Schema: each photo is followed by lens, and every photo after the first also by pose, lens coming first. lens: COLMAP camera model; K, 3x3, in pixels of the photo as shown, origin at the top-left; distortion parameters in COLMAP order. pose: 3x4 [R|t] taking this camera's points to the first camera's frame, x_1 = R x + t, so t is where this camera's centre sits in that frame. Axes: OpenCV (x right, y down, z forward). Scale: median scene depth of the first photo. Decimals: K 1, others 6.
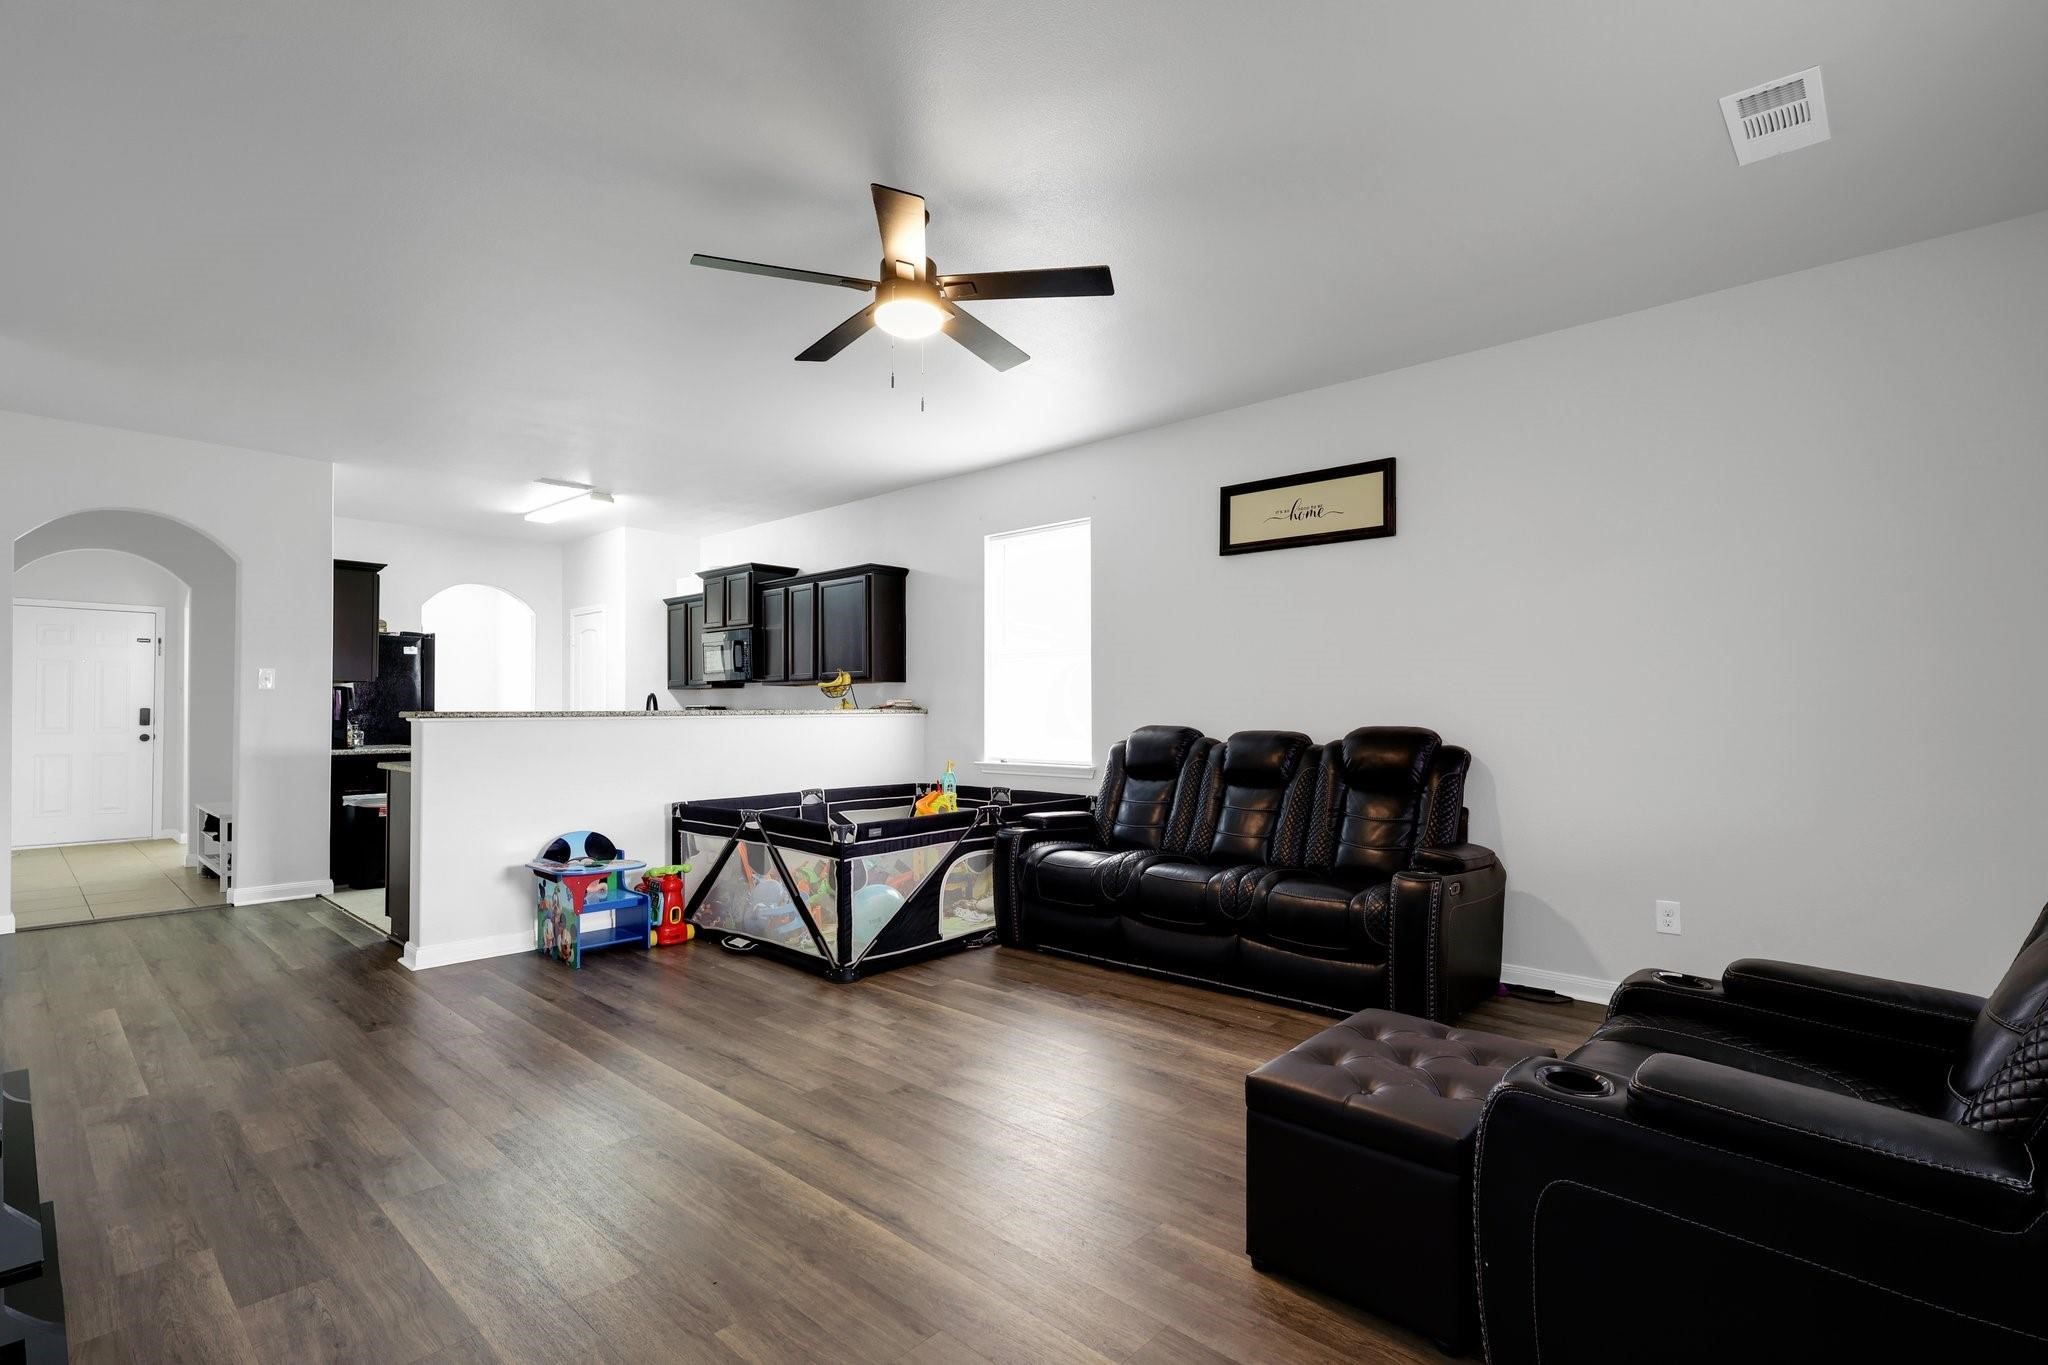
lens RADIAL K [[963.6, 0, 1026.5], [0, 963.6, 694.7], [0, 0, 1]] dist [0.000954, 0.000021]
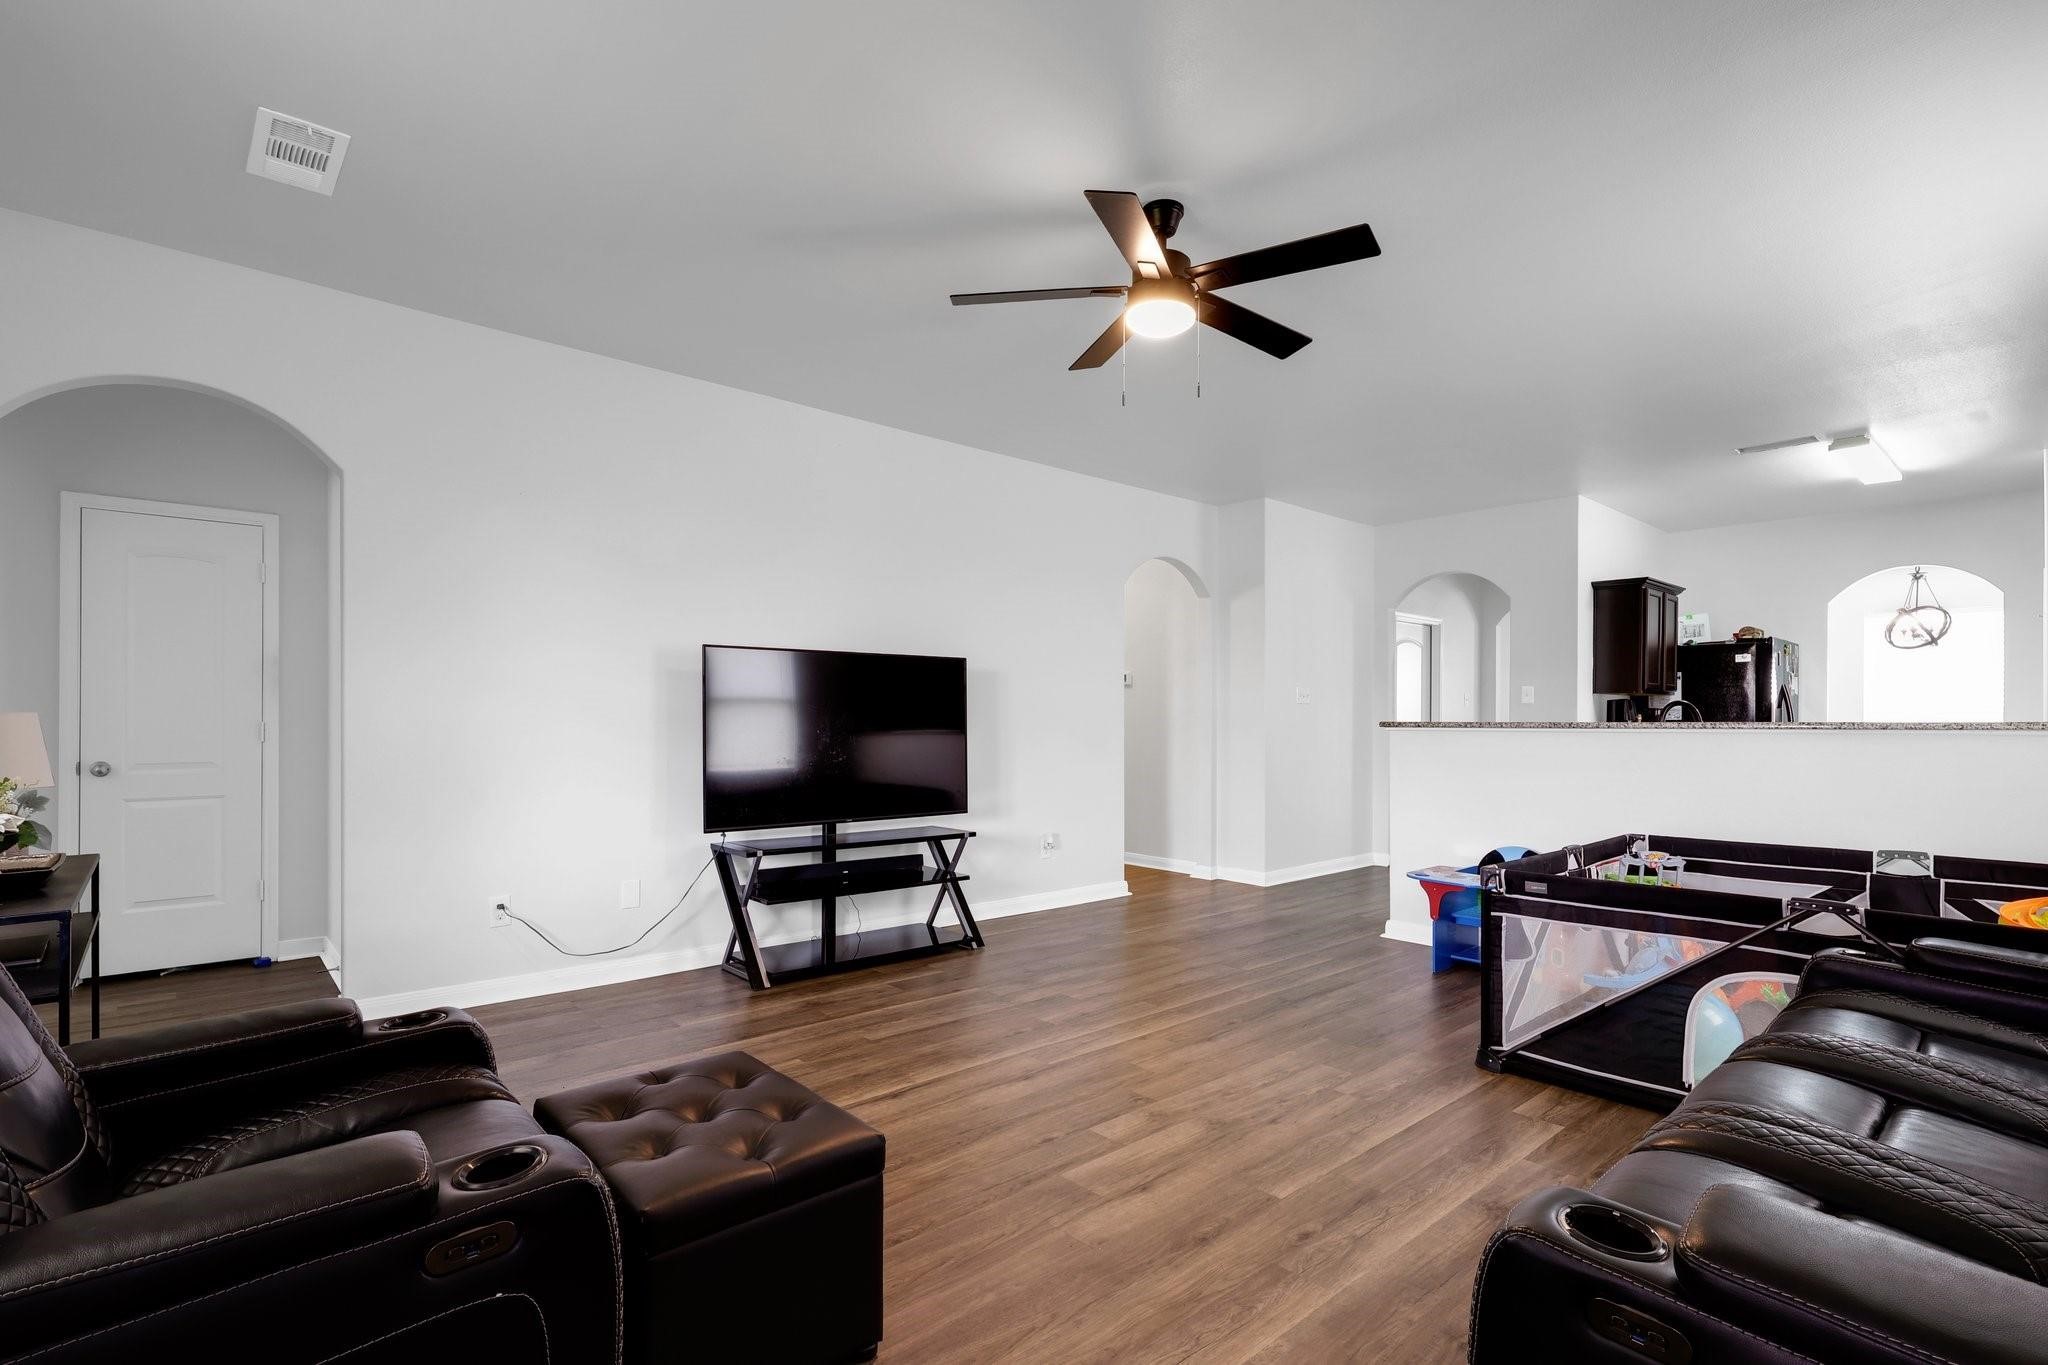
lens RADIAL K [[949.1, 0, 1026.5], [0, 949.1, 717.5], [0, 0, 1]] dist [0.000384, 0.000074]
pose [[-0.103124, -0.001769, -0.994667, 0.581942], [0.014417, 0.999891, -0.003273, 0.008469], [0.994564, -0.014677, -0.103087, 0.661317]]
